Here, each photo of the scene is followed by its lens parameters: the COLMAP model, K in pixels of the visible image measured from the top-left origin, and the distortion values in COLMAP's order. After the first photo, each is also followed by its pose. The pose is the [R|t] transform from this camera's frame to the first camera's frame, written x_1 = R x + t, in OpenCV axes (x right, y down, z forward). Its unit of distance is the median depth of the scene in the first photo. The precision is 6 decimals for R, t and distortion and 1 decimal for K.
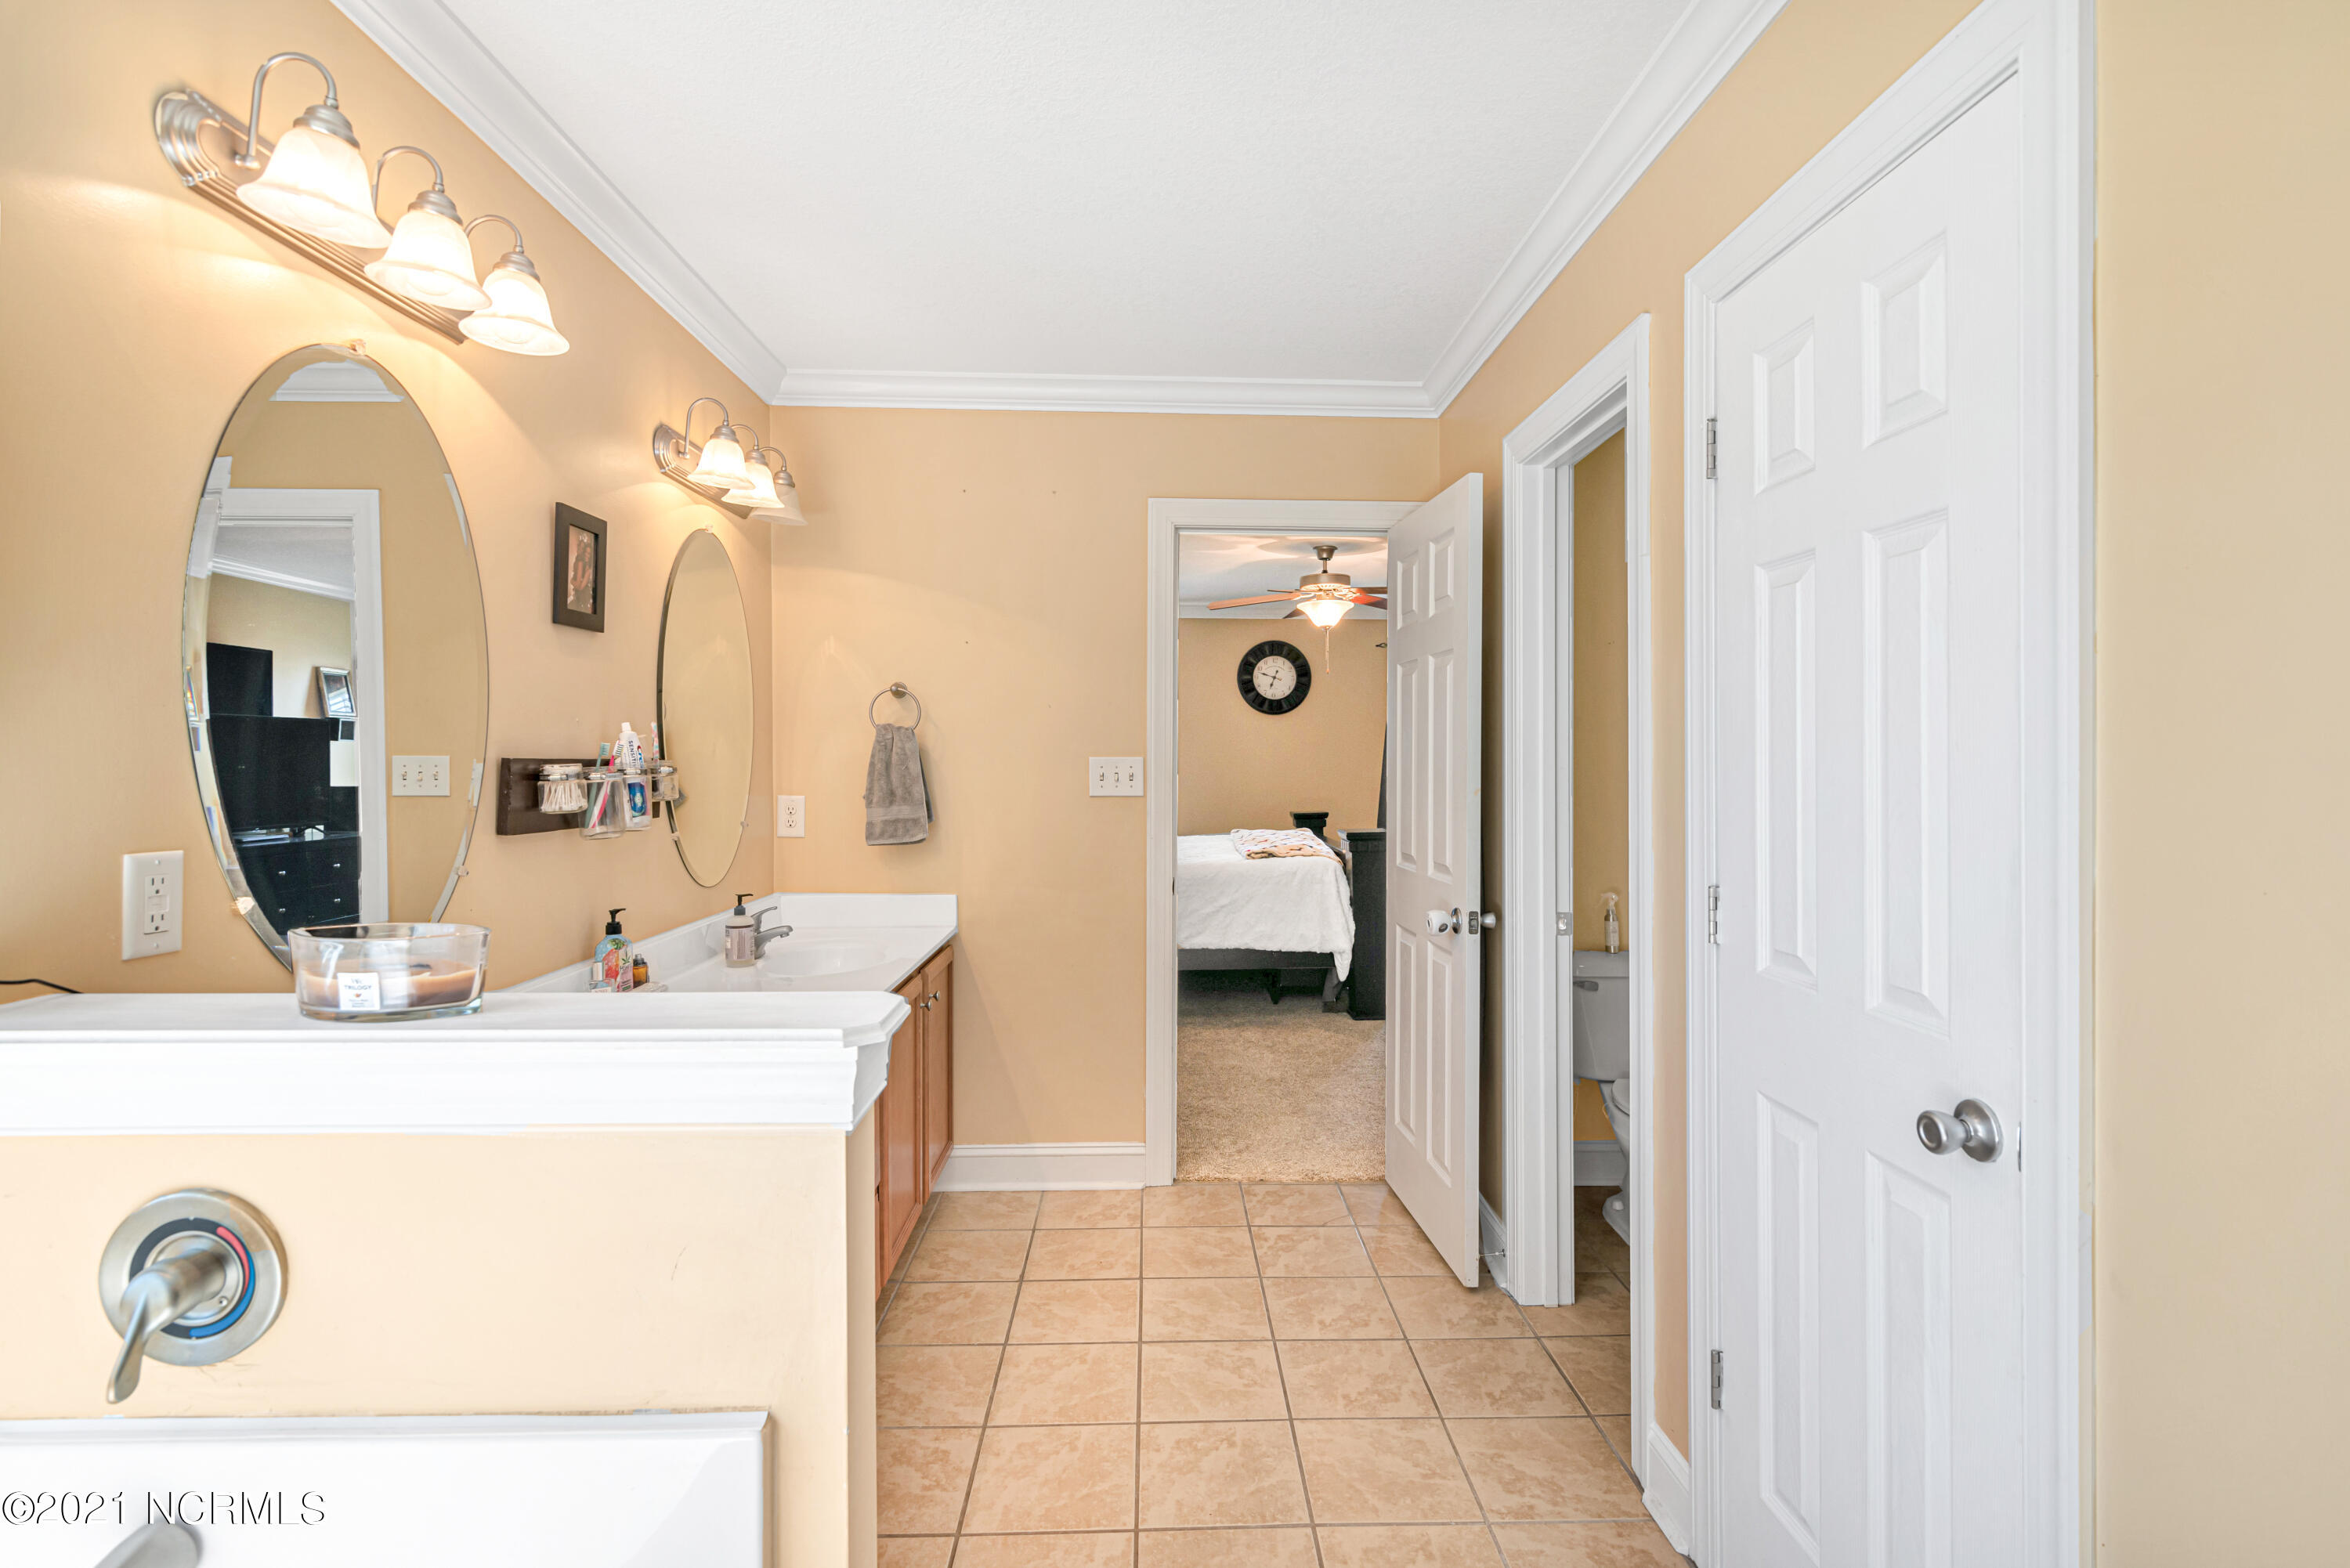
lens RADIAL K [[1106.3, 0, 1201.9], [0, 1106.3, 767.4], [0, 0, 1]] dist [0.017879, -0.000244]
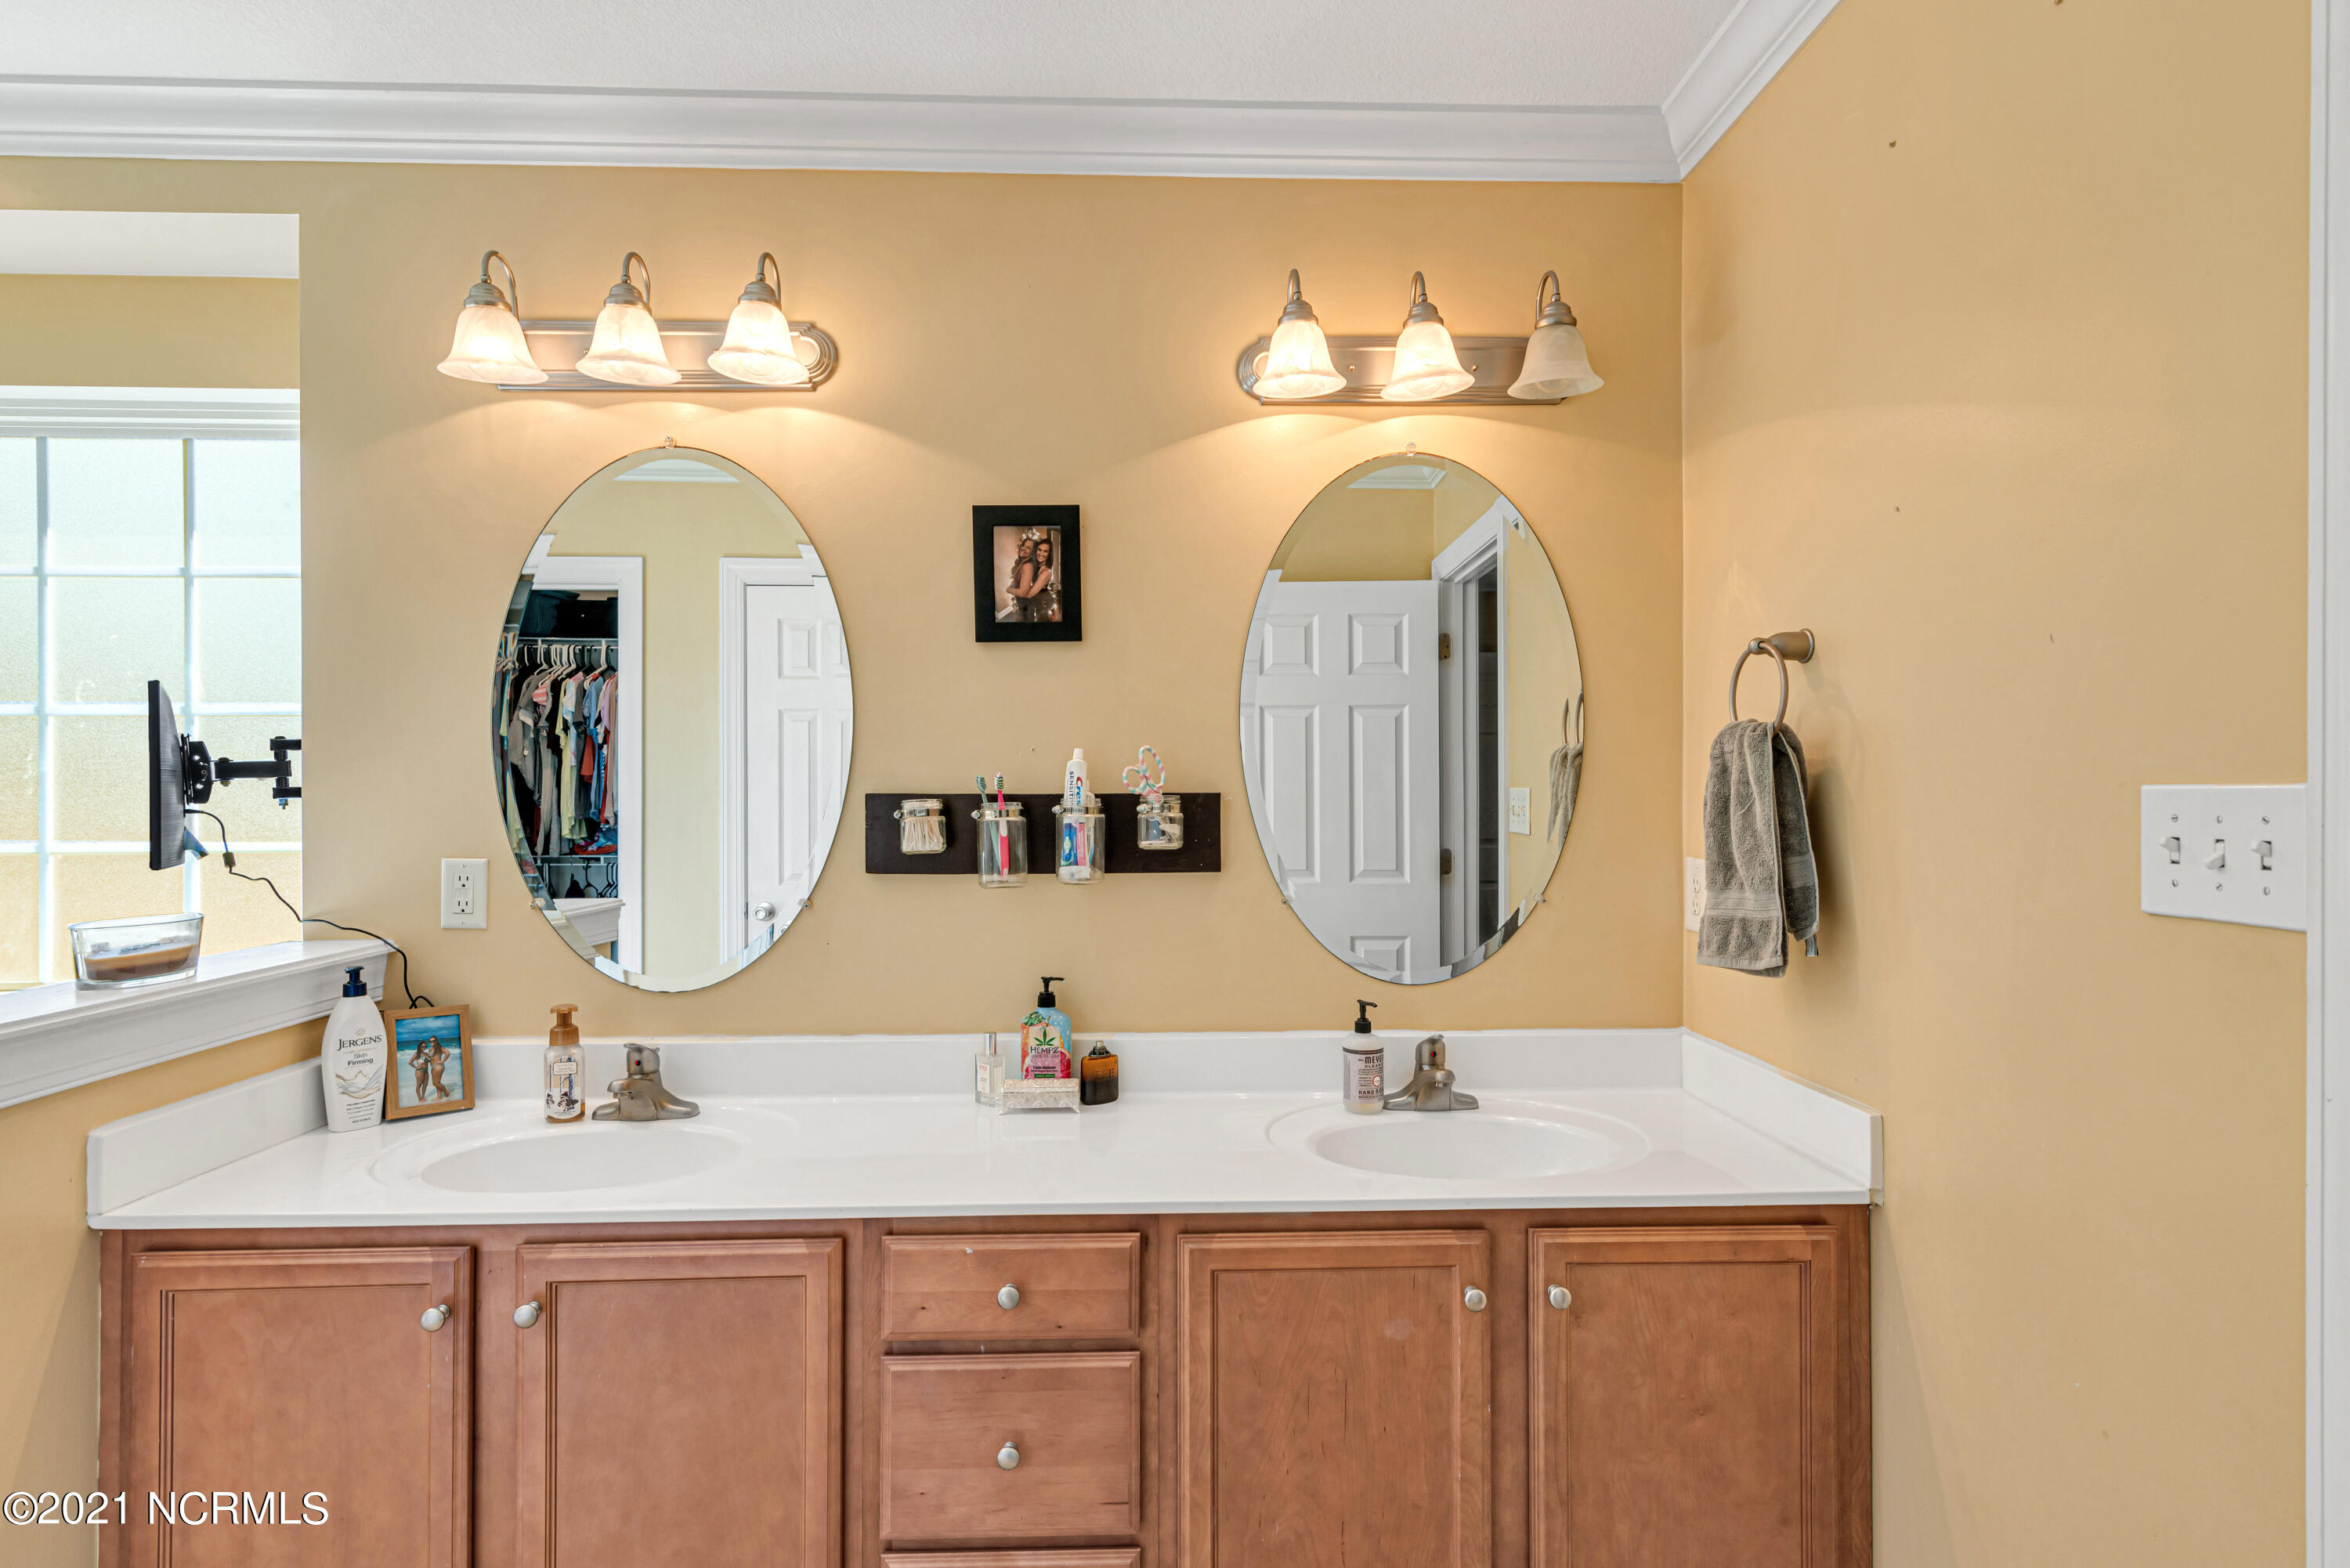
lens RADIAL K [[1155.3, 0, 1180.9], [0, 1155.3, 796.0], [0, 0, 1]] dist [0.003152, 0.000044]
pose [[-0.000654, -0.001780, -0.999998, 0.334584], [-0.006711, 0.999976, -0.001776, -0.005275], [0.999977, 0.006710, -0.000666, 1.129184]]
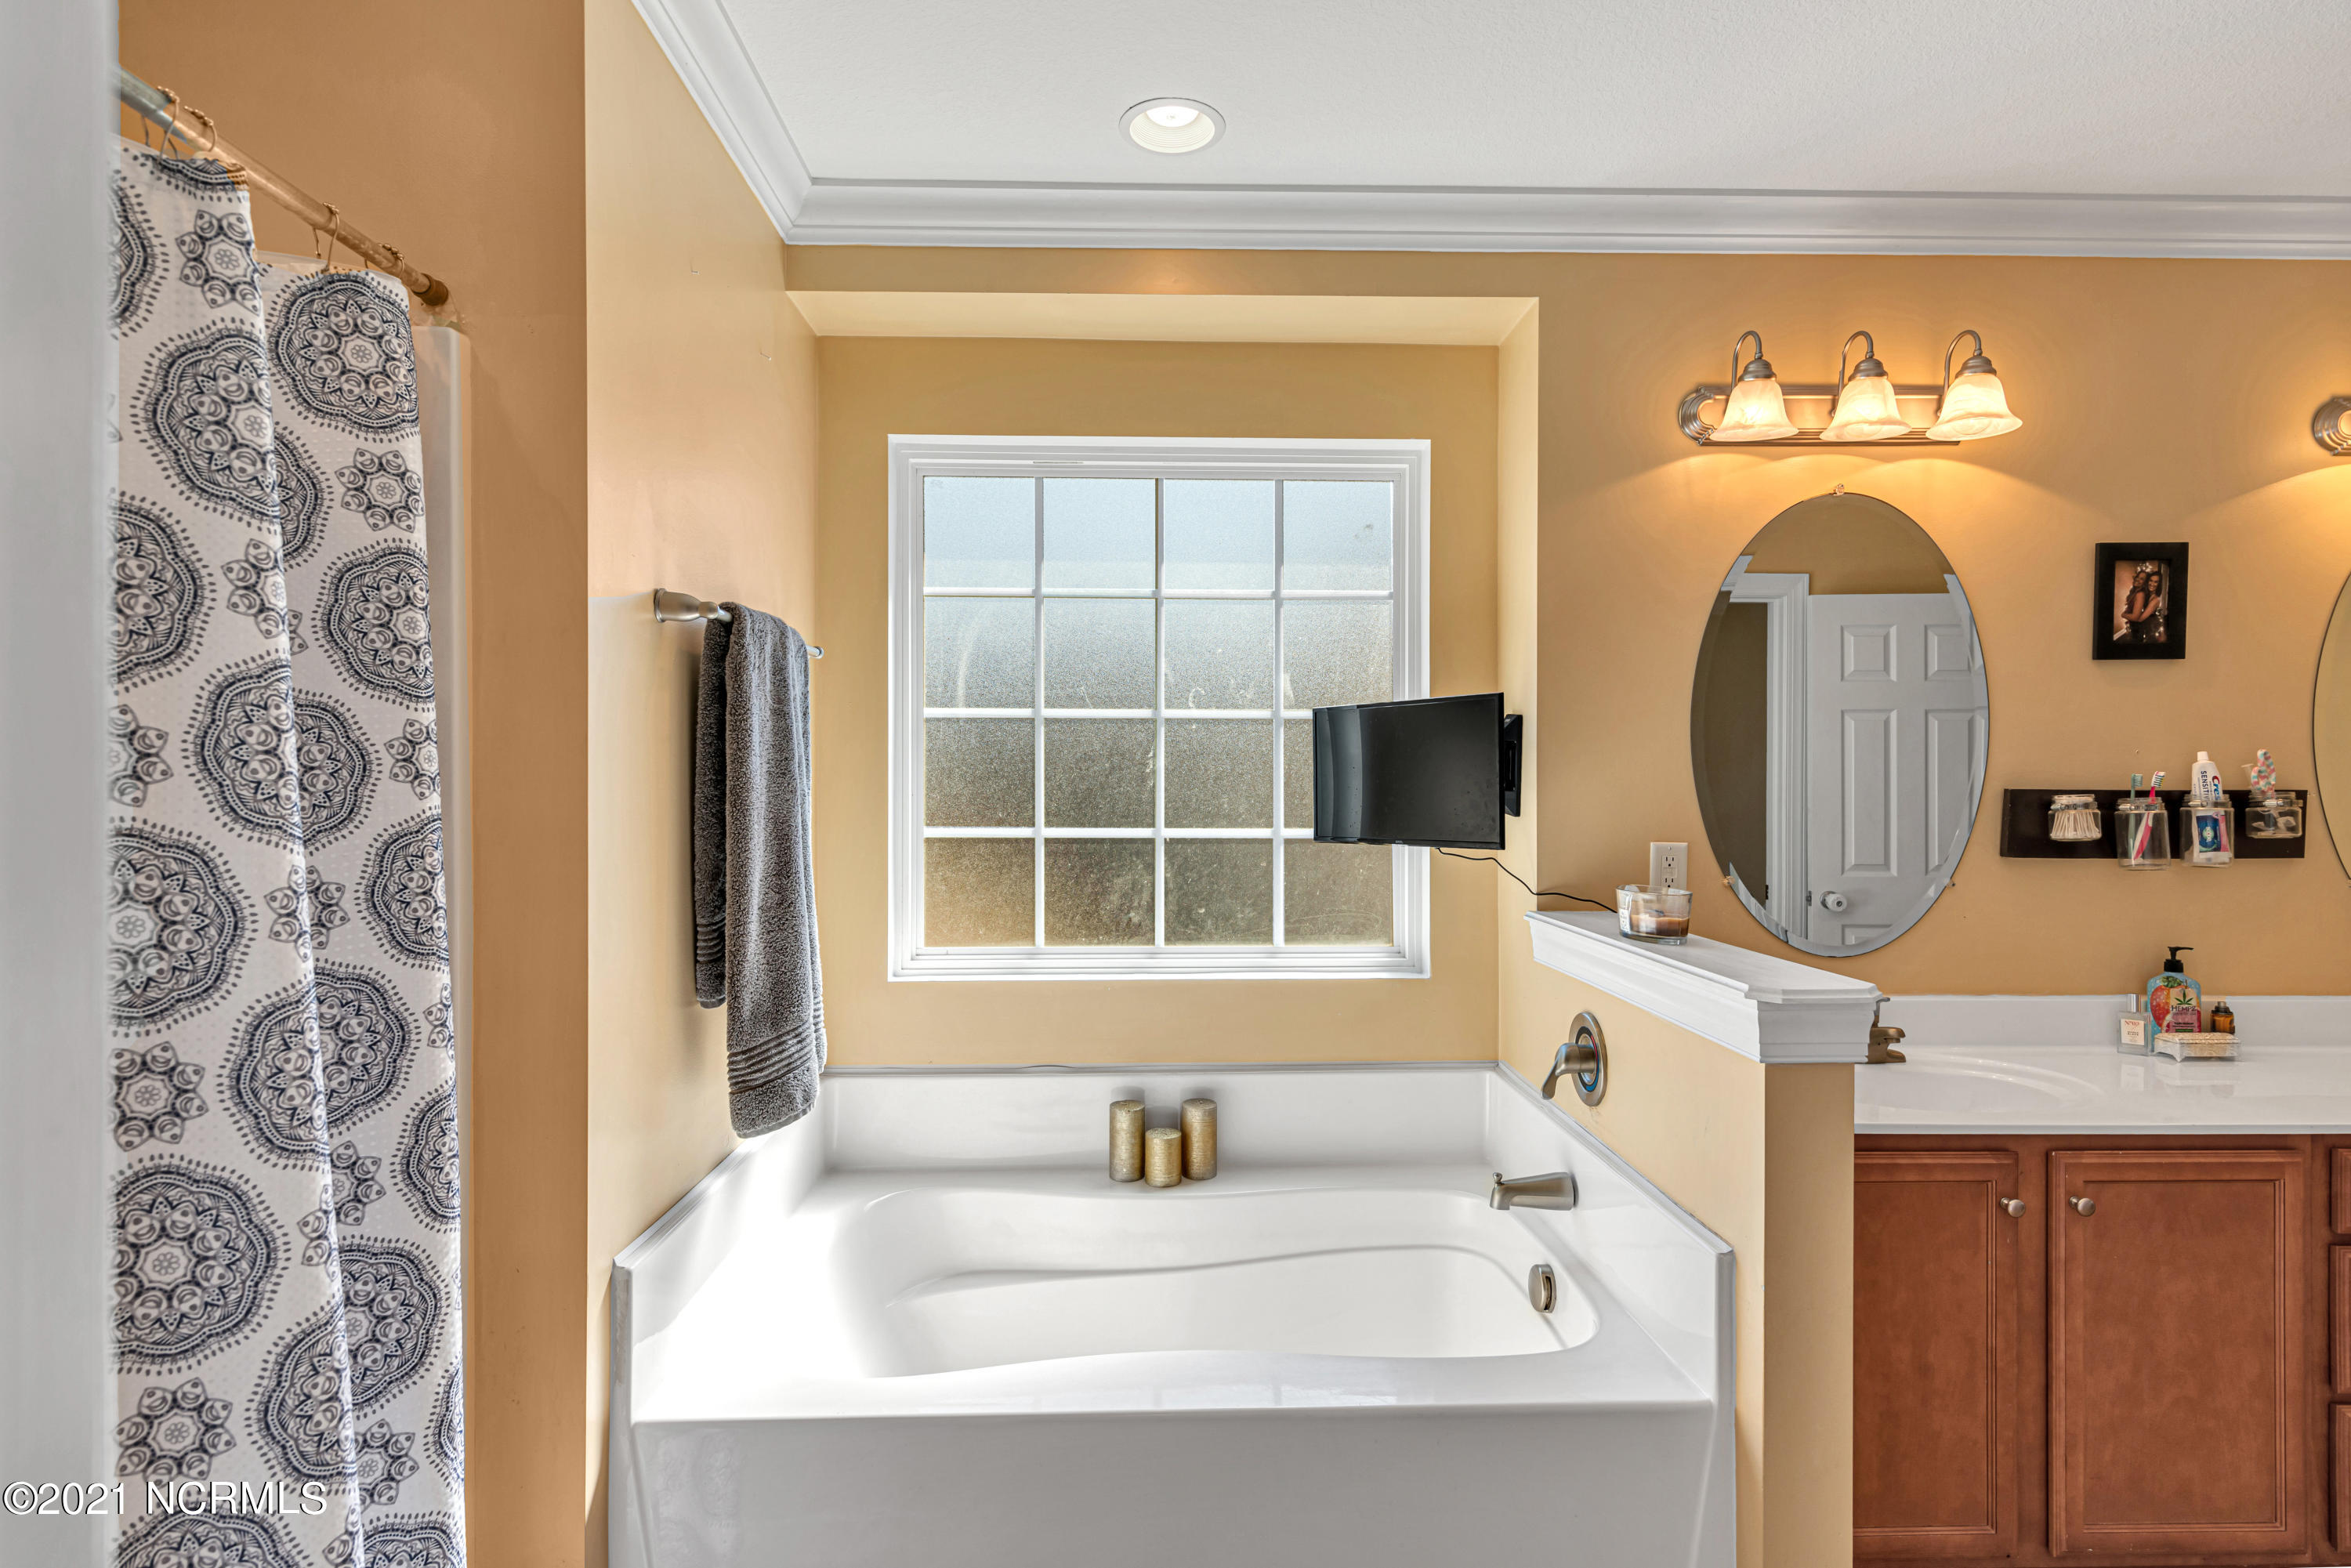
lens RADIAL K [[1148.7, 0, 1175.2], [0, 1148.7, 803.9], [0, 0, 1]] dist [0.001197, 0.000261]
pose [[-0.022266, 0.005555, -0.999737, 0.498197], [-0.011894, 0.999912, 0.005821, 0.009015], [0.999681, 0.012021, -0.022198, 0.160903]]
